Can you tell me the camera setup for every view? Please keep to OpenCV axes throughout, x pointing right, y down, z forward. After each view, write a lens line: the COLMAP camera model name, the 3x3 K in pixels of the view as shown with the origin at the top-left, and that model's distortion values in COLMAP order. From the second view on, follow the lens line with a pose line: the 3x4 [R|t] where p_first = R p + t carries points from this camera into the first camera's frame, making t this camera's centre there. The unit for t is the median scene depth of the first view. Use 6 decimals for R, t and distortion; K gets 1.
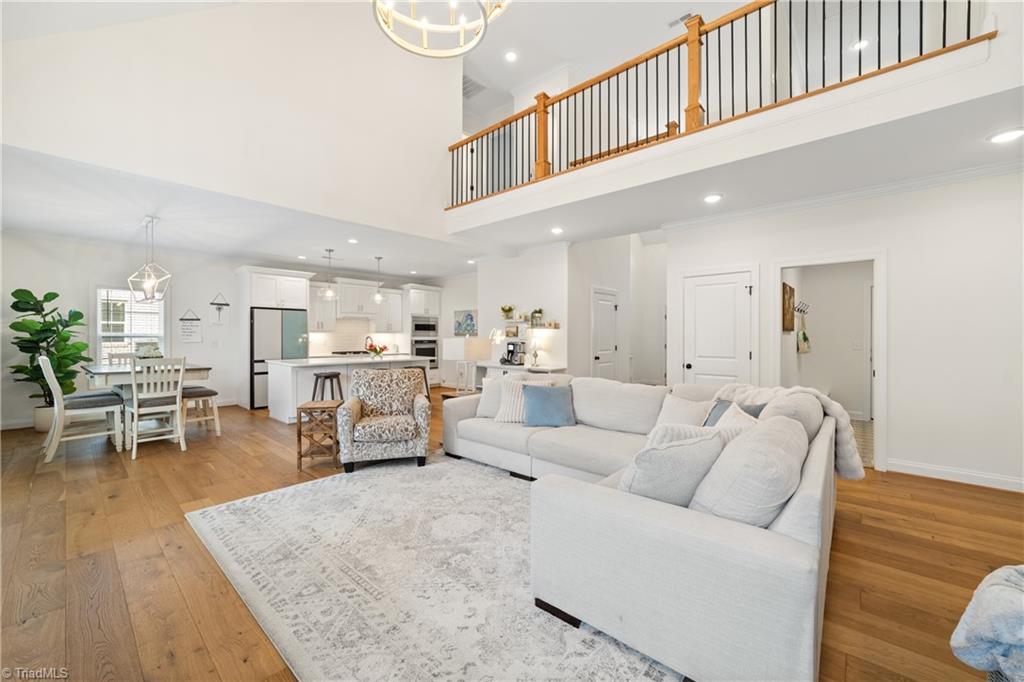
lens RADIAL K [[395.5, 0, 516.9], [0, 395.5, 338.1], [0, 0, 1]] dist [-0.011712, 0.000386]
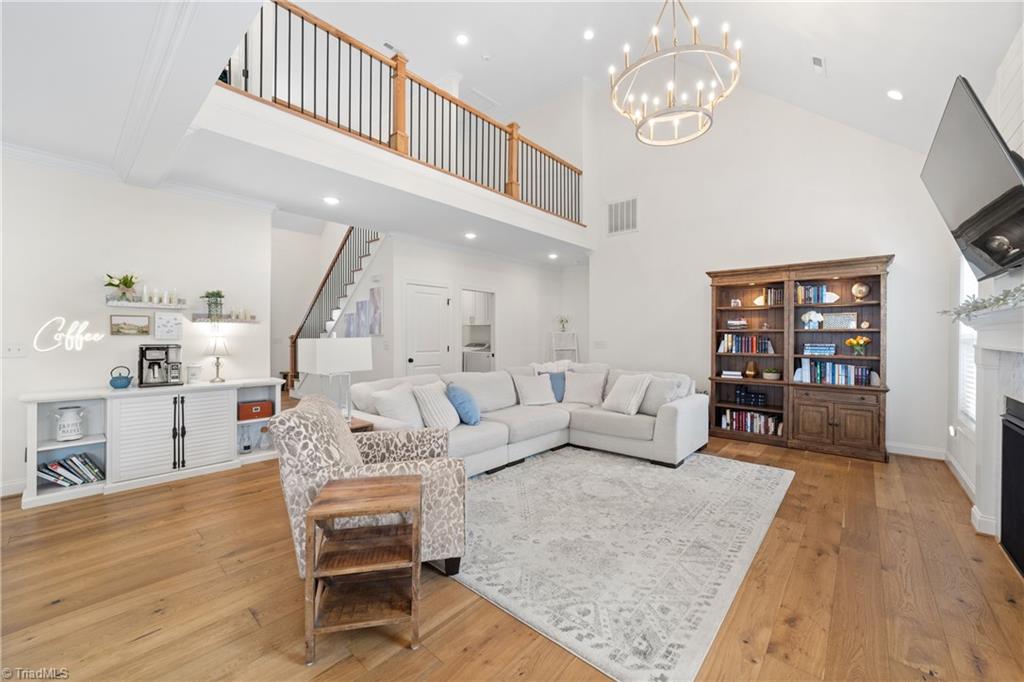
lens RADIAL K [[395.5, 0, 517.7], [0, 395.5, 337.6], [0, 0, 1]] dist [-0.011712, 0.000386]
pose [[0.008594, -0.007471, 0.999935, -1.183289], [-0.003280, 0.999967, 0.007499, -0.011385], [-0.999958, -0.003344, 0.008569, 1.062612]]
